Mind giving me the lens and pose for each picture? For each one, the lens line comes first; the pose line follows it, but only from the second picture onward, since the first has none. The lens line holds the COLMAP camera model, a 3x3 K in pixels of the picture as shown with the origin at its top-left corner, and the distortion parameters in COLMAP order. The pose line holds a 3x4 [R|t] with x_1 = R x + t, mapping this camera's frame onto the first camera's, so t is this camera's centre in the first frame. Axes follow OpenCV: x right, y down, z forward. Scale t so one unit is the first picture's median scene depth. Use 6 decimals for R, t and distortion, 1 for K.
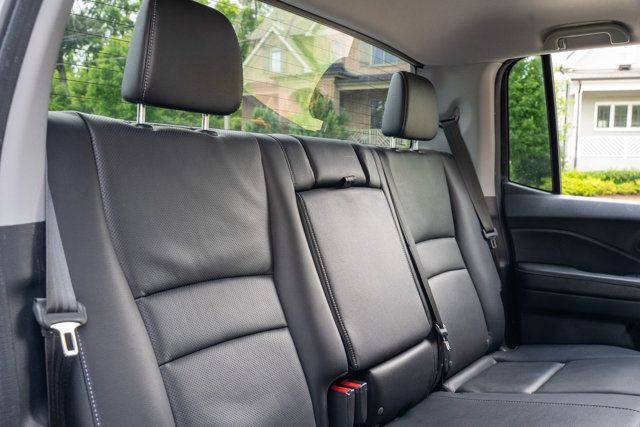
lens RADIAL K [[612.4, 0, 320.0], [0, 612.4, 213.5], [0, 0, 1]] dist [-0.036311, 0.026347]
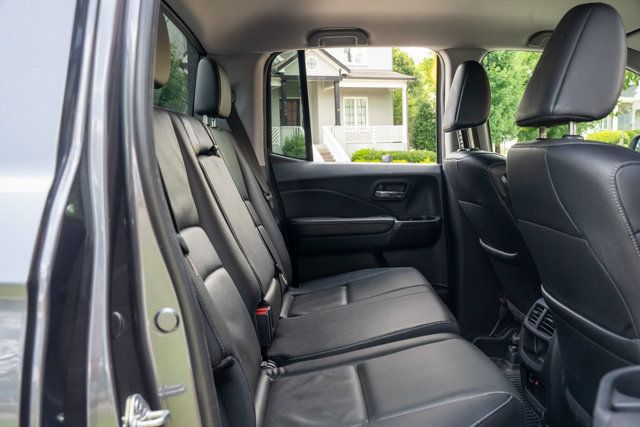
lens RADIAL K [[612.4, 0, 320.0], [0, 612.4, 213.5], [0, 0, 1]] dist [-0.036311, 0.026347]
pose [[0.825901, -0.094347, 0.555865, -0.328210], [0.088356, 0.995377, 0.037665, 0.031820], [-0.556849, 0.018006, 0.830419, -0.068485]]
